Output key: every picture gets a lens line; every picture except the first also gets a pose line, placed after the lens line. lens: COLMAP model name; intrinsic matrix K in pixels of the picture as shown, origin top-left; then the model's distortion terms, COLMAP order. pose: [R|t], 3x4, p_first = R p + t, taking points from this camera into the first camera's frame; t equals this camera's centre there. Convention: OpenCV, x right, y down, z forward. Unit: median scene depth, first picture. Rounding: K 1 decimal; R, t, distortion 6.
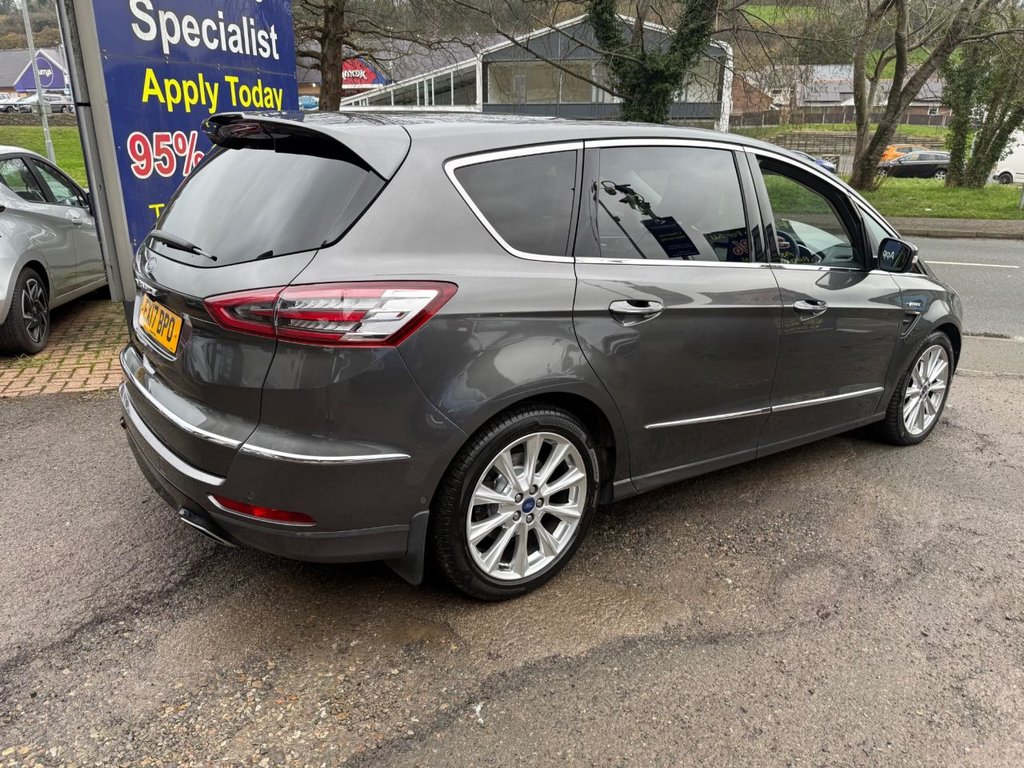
lens RADIAL K [[717.8, 0, 497.4], [0, 717.8, 380.8], [0, 0, 1]] dist [0.032703, -0.040177]
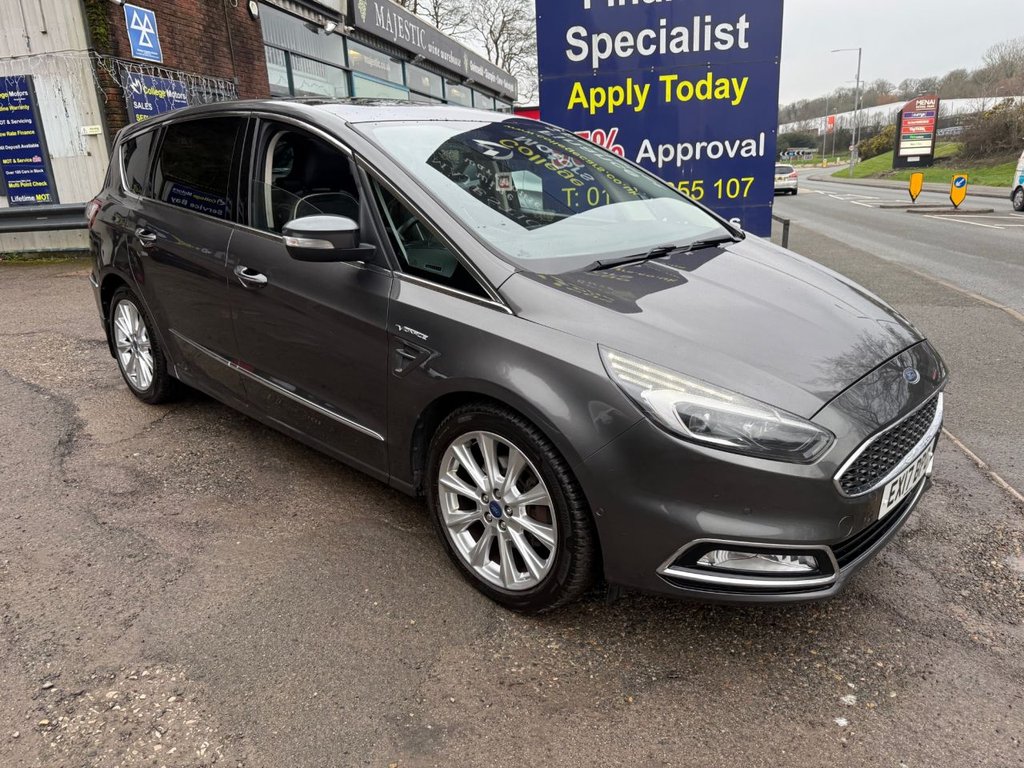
lens RADIAL K [[731.3, 0, 512.0], [0, 731.3, 384.0], [0, 0, 1]] dist [0.000866, -0.002009]
pose [[0.185623, 0.260622, -0.947428, 0.910948], [-0.274725, 0.939499, 0.204616, -0.162959], [0.943436, 0.222300, 0.245992, 0.703483]]
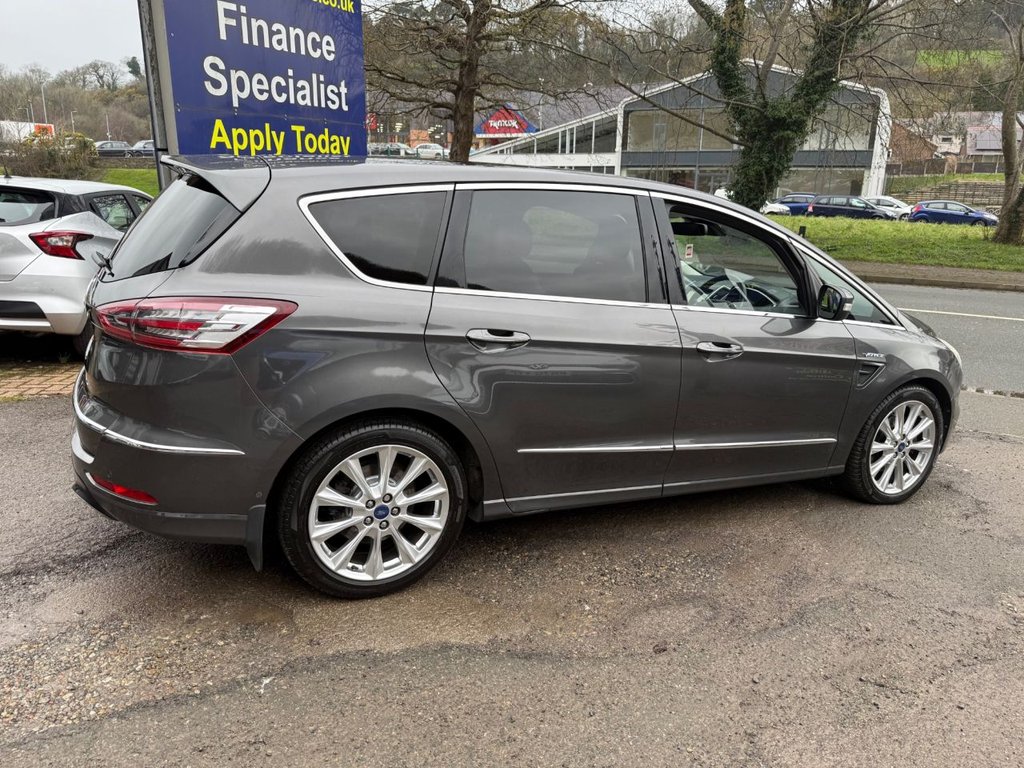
lens RADIAL K [[715.5, 0, 505.2], [0, 715.5, 386.1], [0, 0, 1]] dist [0.033168, -0.039044]
pose [[0.981764, 0.061176, -0.179989, 0.202592], [-0.070262, 0.996534, -0.044544, 0.009498], [0.176640, 0.056378, 0.982659, -0.020536]]
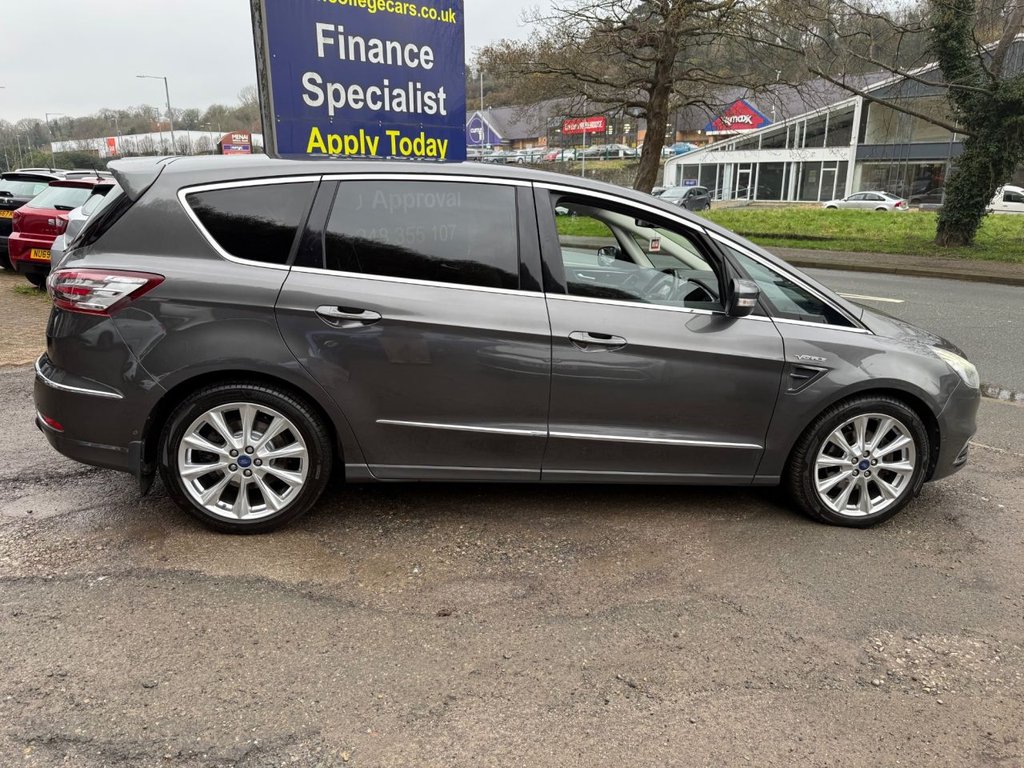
lens RADIAL K [[715.5, 0, 505.2], [0, 715.5, 386.1], [0, 0, 1]] dist [0.033168, -0.039044]
pose [[0.876864, 0.127283, -0.463582, 0.497138], [-0.150176, 0.988579, -0.012631, -0.003909], [0.456680, 0.080695, 0.885964, 0.041669]]
